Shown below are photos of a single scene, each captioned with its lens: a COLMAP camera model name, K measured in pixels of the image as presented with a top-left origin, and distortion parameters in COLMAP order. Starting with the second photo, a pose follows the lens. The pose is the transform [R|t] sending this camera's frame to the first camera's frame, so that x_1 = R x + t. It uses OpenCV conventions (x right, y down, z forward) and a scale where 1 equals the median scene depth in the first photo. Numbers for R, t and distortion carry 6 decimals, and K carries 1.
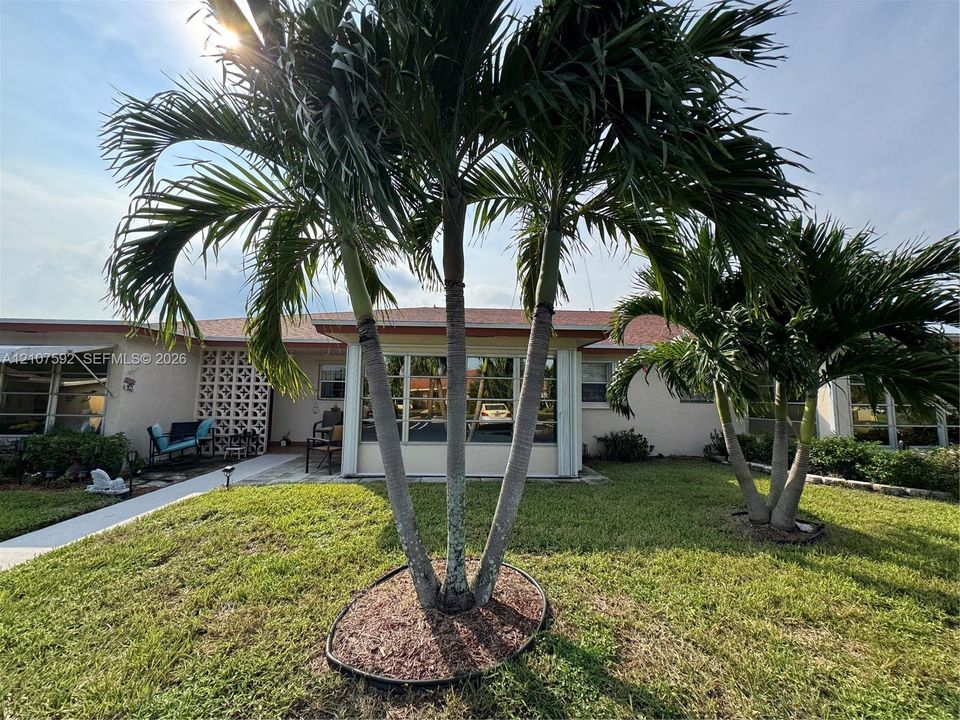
lens RADIAL K [[384.5, 0, 480.0], [0, 384.5, 360.0], [0, 0, 1]] dist [-0.001780, 0.000094]
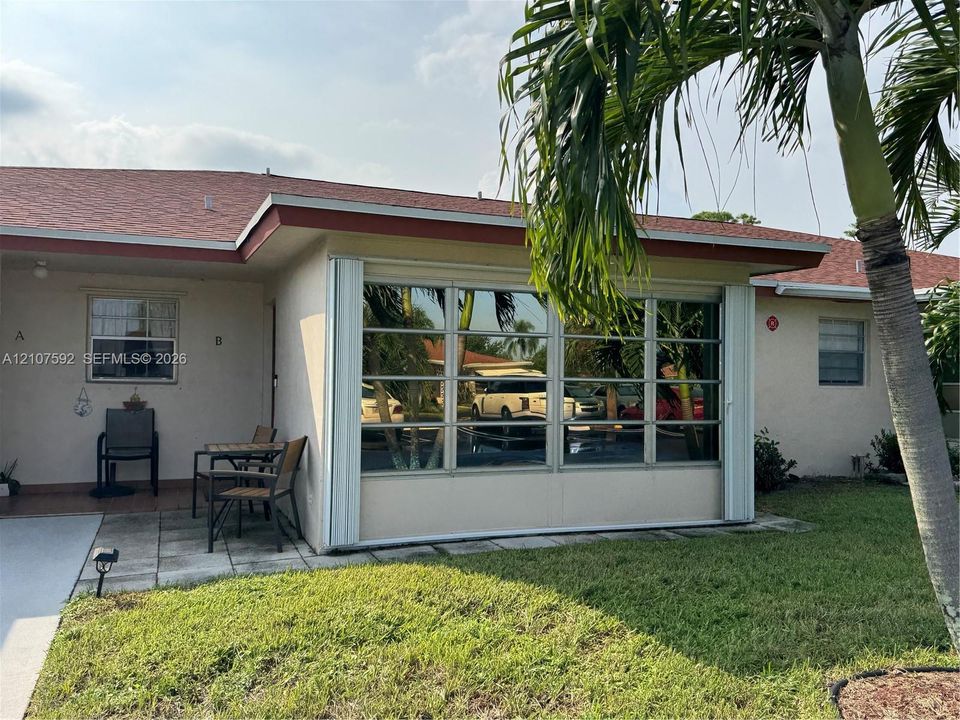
lens RADIAL K [[813.4, 0, 480.0], [0, 813.4, 360.0], [0, 0, 1]] dist [0.002287, -0.000222]
pose [[0.940687, 0.004133, 0.339250, -0.489987], [-0.030415, 0.996927, 0.072191, 0.005276], [-0.337909, -0.078228, 0.937922, 0.060935]]
